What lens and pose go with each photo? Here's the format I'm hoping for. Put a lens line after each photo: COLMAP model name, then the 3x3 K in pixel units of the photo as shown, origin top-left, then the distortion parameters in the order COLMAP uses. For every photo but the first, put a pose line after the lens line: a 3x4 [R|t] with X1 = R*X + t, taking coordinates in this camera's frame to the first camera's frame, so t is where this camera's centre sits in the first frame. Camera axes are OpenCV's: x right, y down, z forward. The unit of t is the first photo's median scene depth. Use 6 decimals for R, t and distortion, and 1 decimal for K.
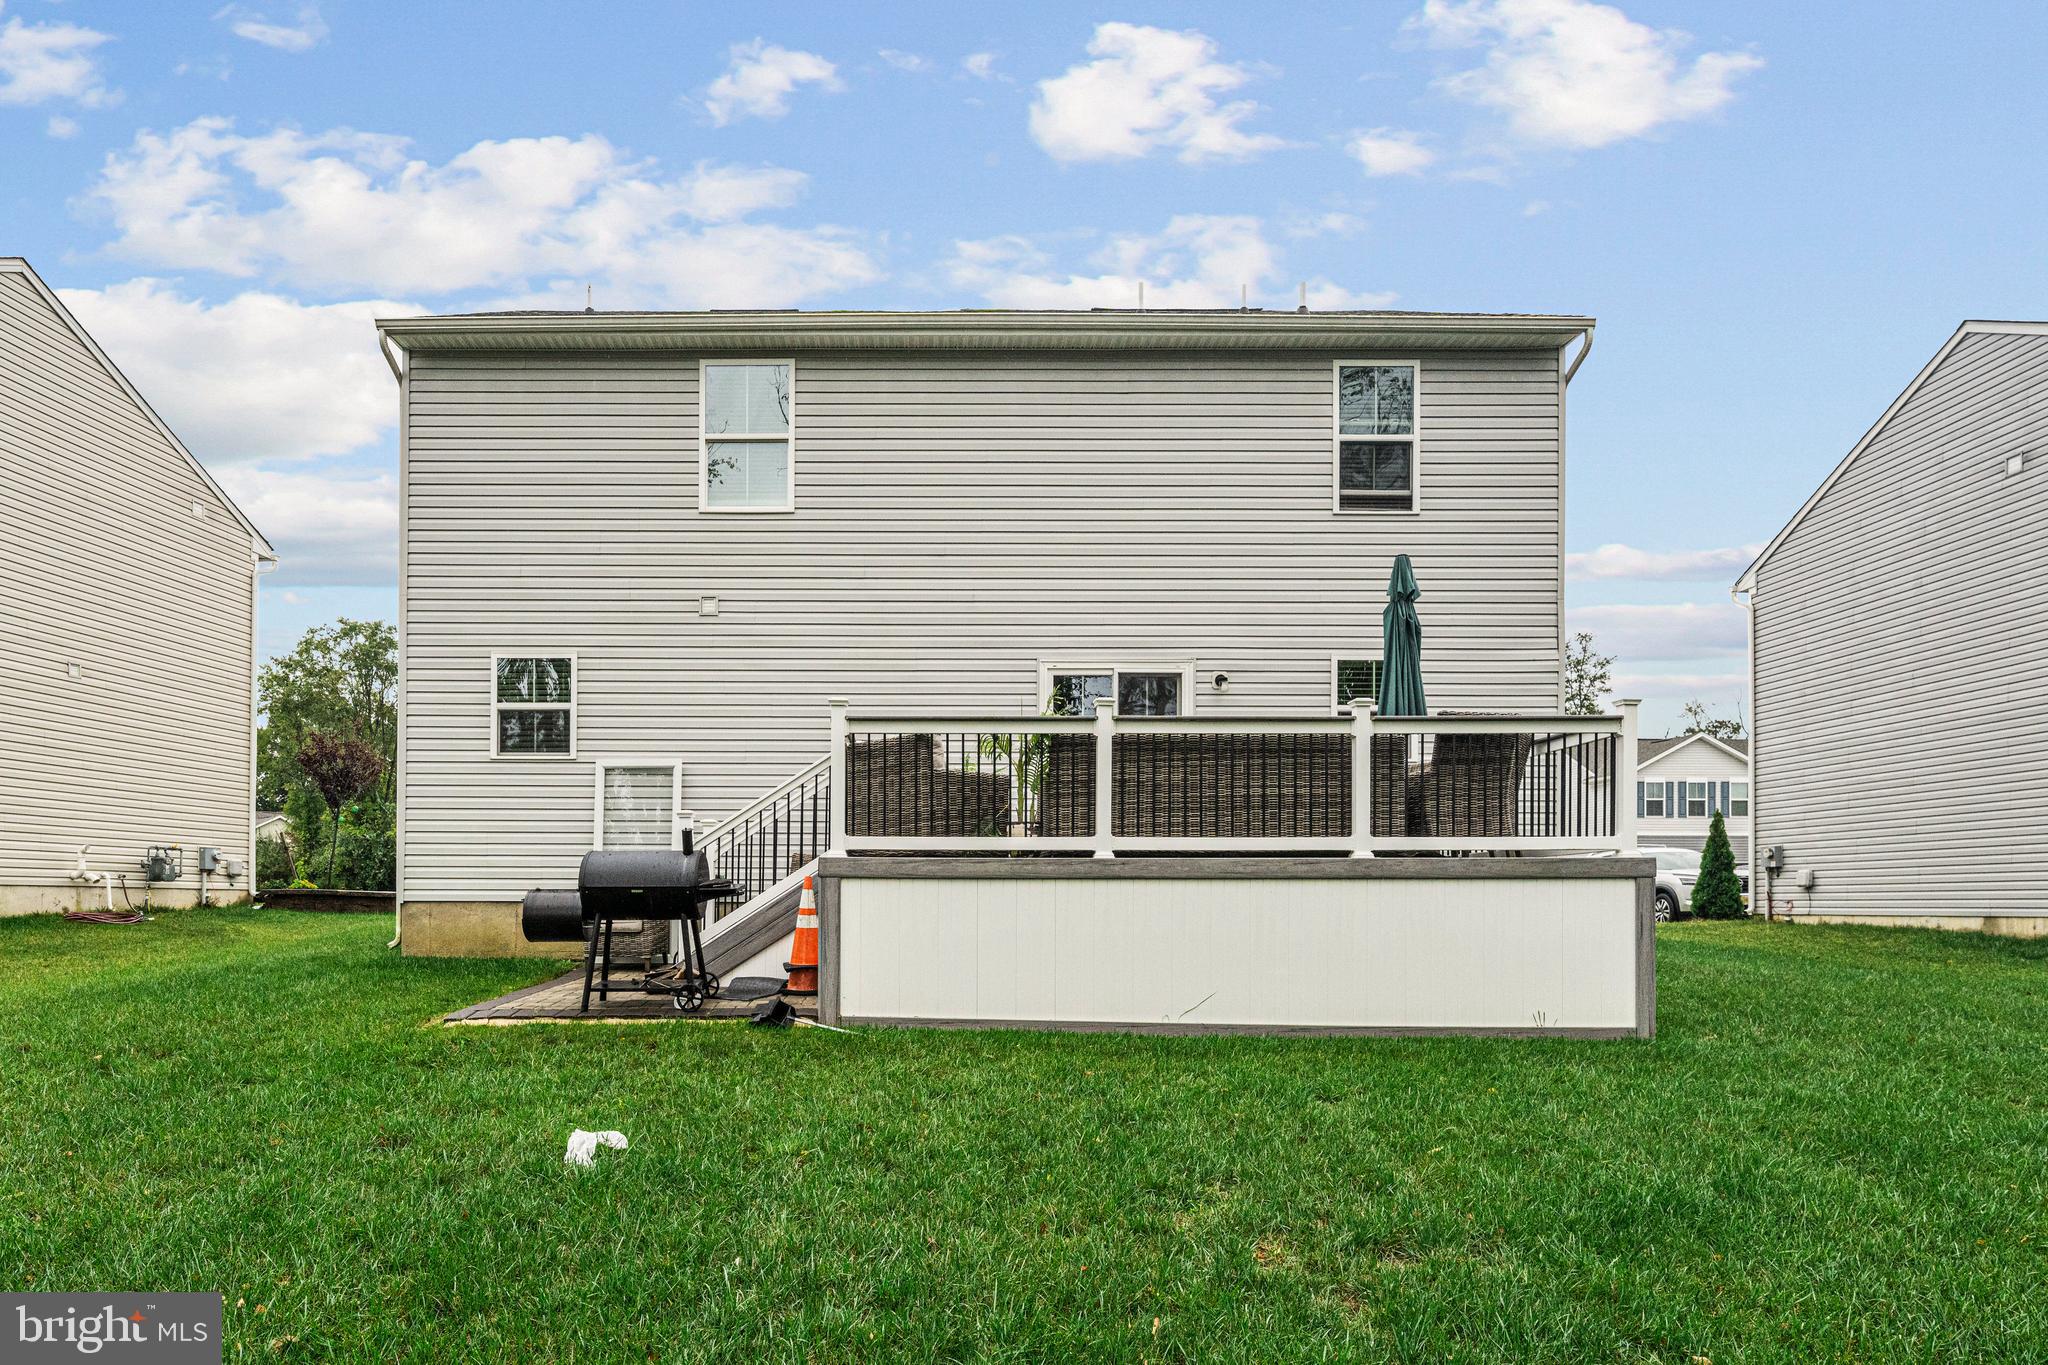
lens RADIAL K [[1026.8, 0, 994.1], [0, 1026.8, 678.1], [0, 0, 1]] dist [-0.000798, 0.002205]
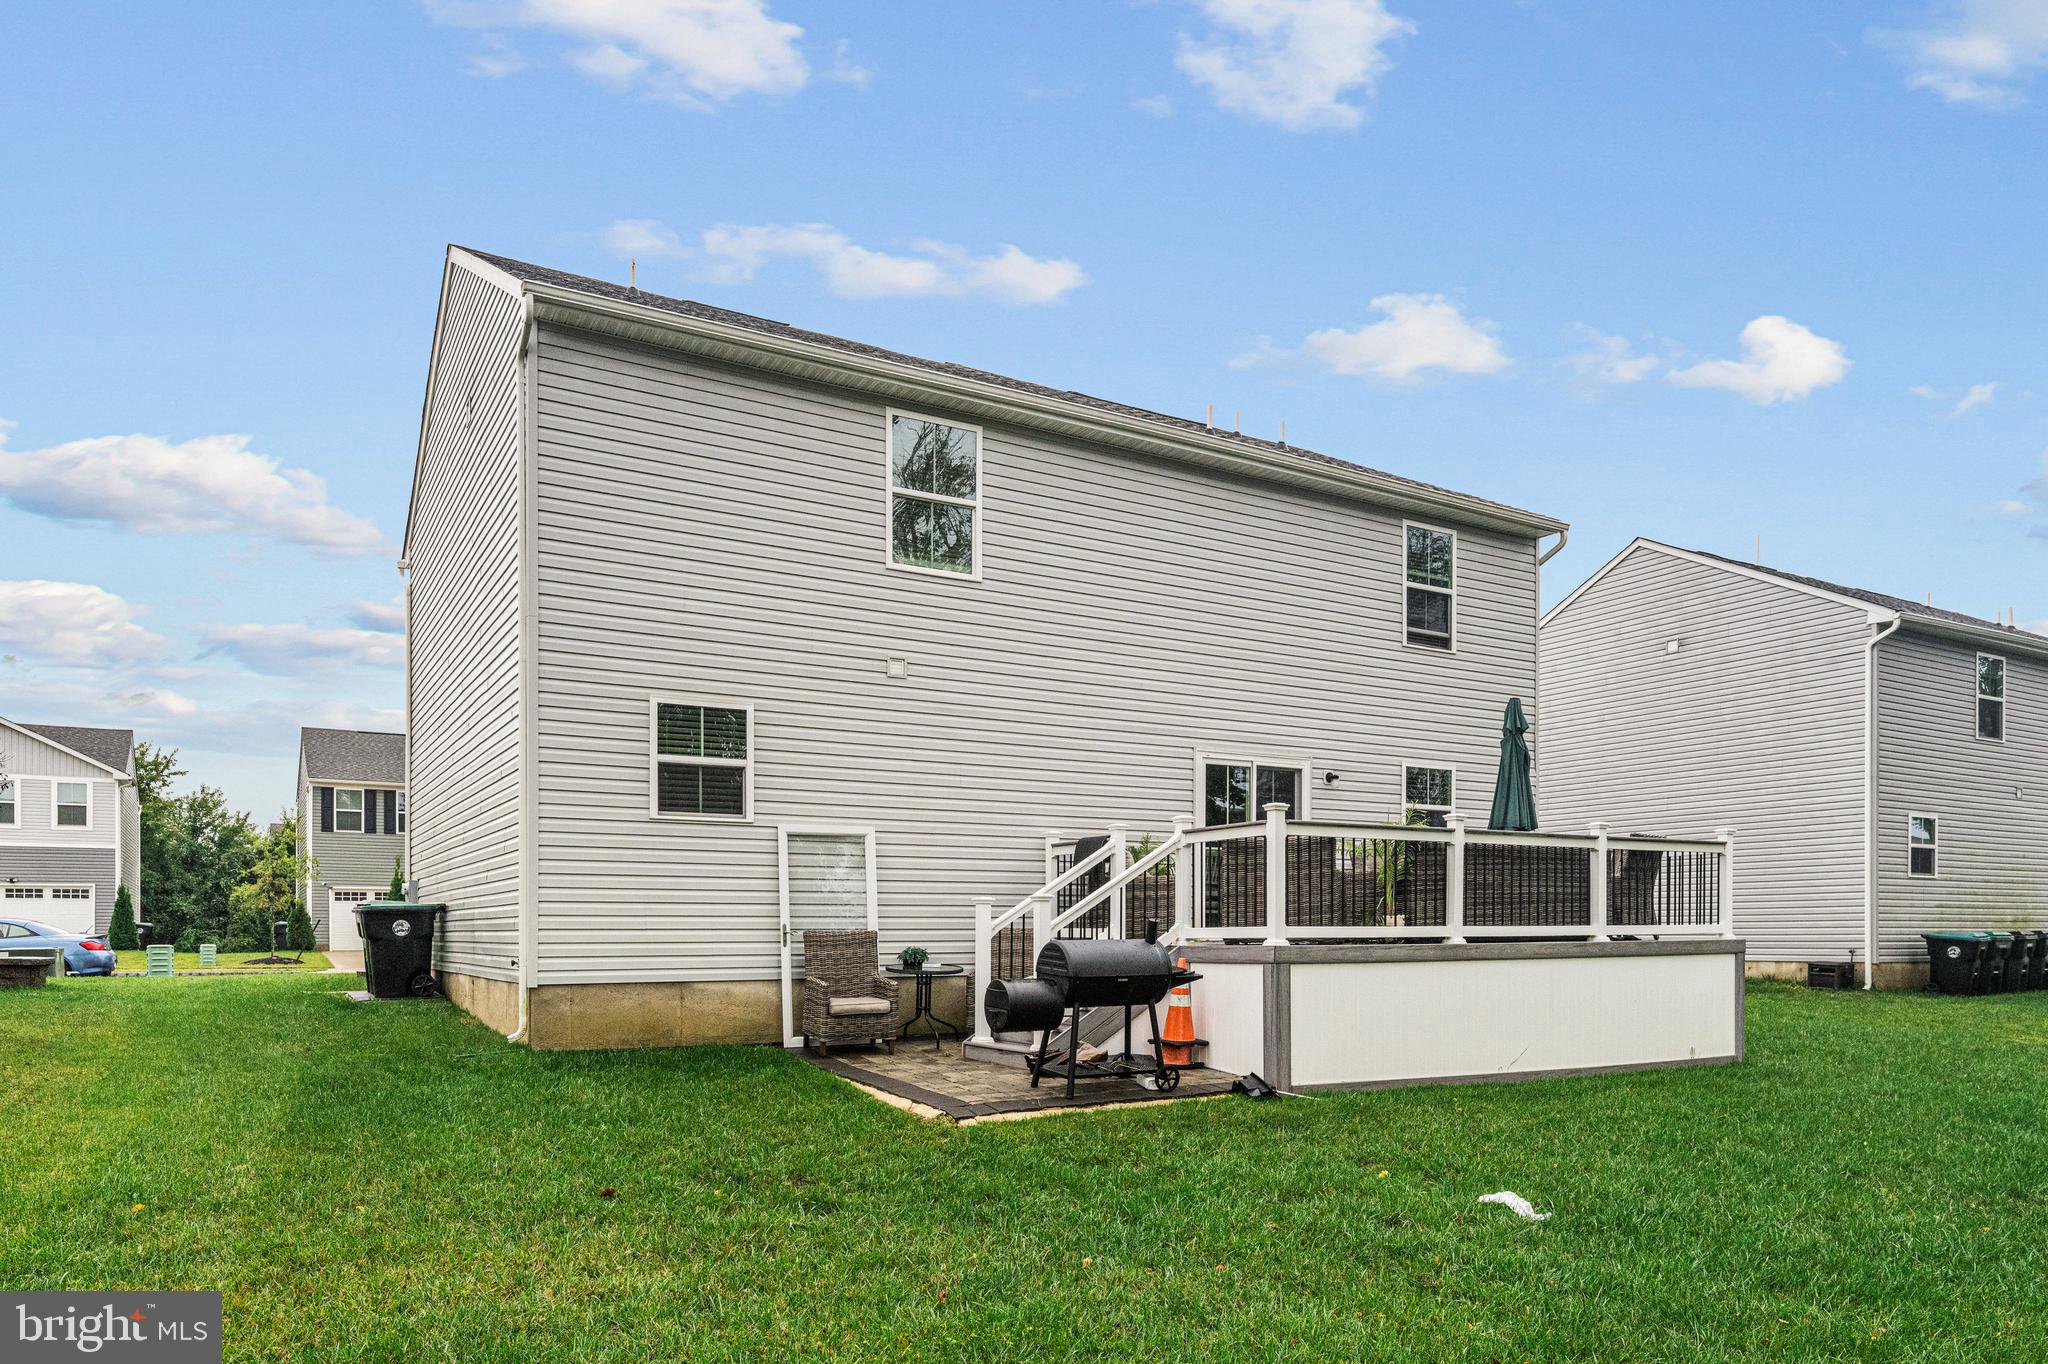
lens RADIAL K [[1084.6, 0, 1016.6], [0, 1084.6, 692.5], [0, 0, 1]] dist [0.005518, -0.002768]
pose [[0.894222, 0.087766, 0.438936, -0.659530], [-0.085796, 0.996015, -0.024365, -0.033759], [-0.439325, -0.015871, 0.898188, 0.037193]]
